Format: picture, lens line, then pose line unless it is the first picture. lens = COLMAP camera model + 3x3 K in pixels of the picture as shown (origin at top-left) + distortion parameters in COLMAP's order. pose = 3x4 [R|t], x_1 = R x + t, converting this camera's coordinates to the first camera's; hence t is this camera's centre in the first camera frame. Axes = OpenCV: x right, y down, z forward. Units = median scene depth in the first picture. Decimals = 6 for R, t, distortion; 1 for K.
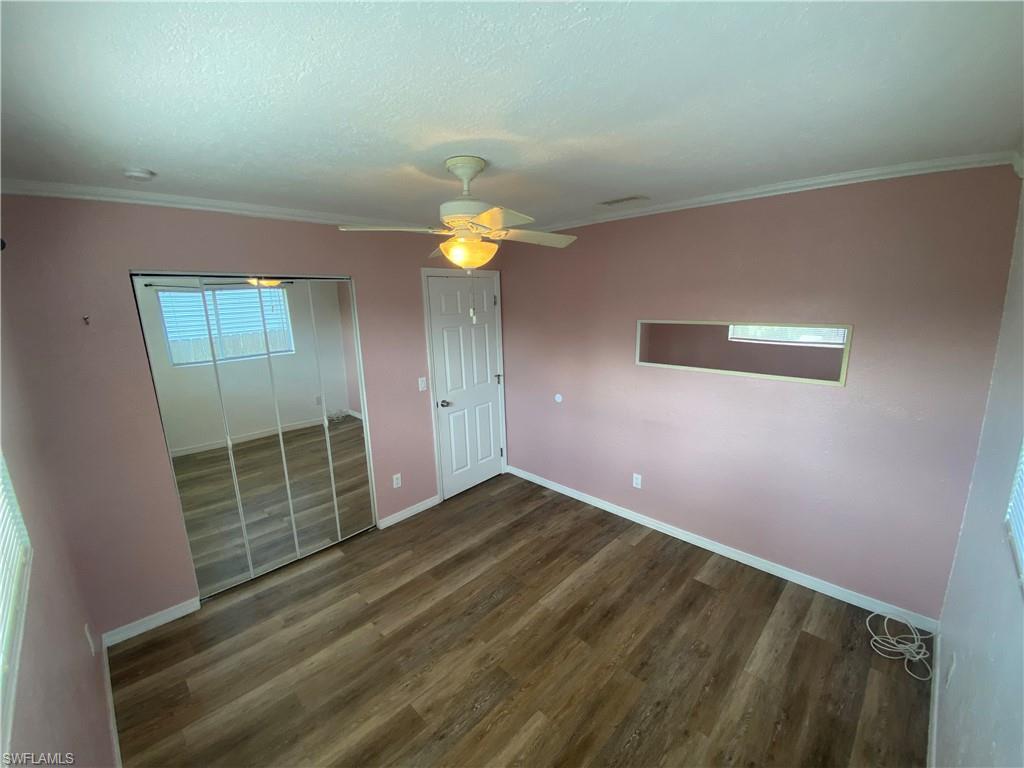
lens RADIAL K [[426.6, 0, 509.0], [0, 426.6, 388.4], [0, 0, 1]] dist [0.000277, -0.001093]
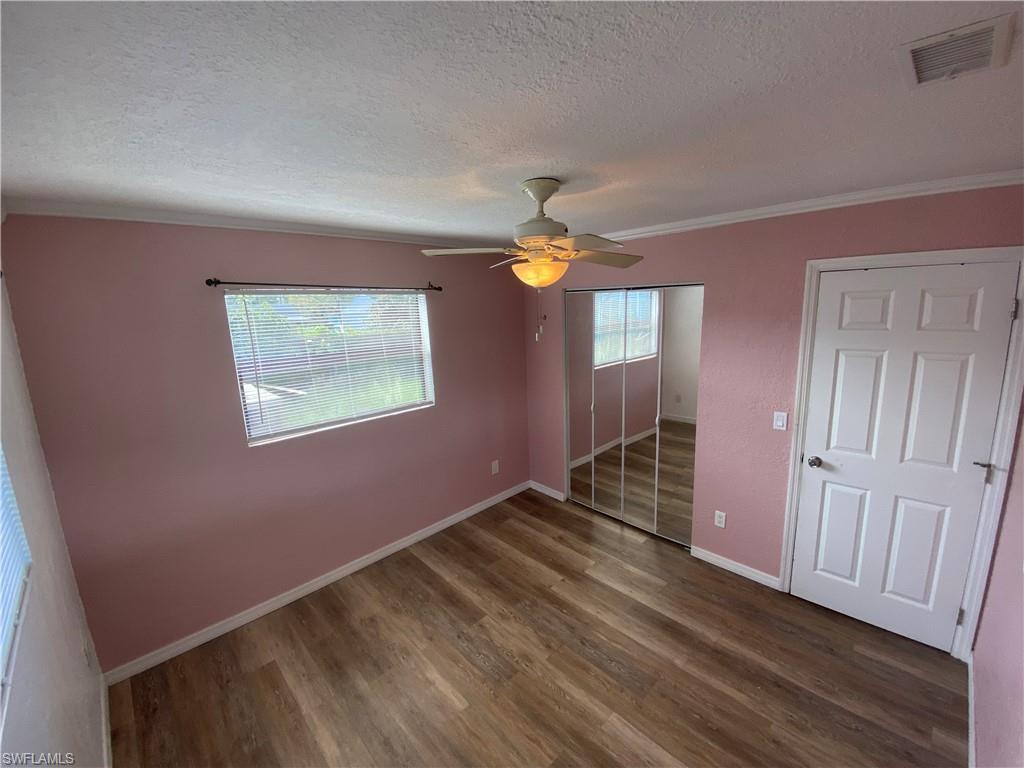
lens RADIAL K [[426.6, 0, 505.6], [0, 426.6, 379.9], [0, 0, 1]] dist [0.000277, -0.001093]
pose [[-0.031896, 0.212404, -0.976661, 0.721115], [-0.194035, 0.957252, 0.214520, -0.204520], [0.980476, 0.196348, 0.010682, 0.709662]]
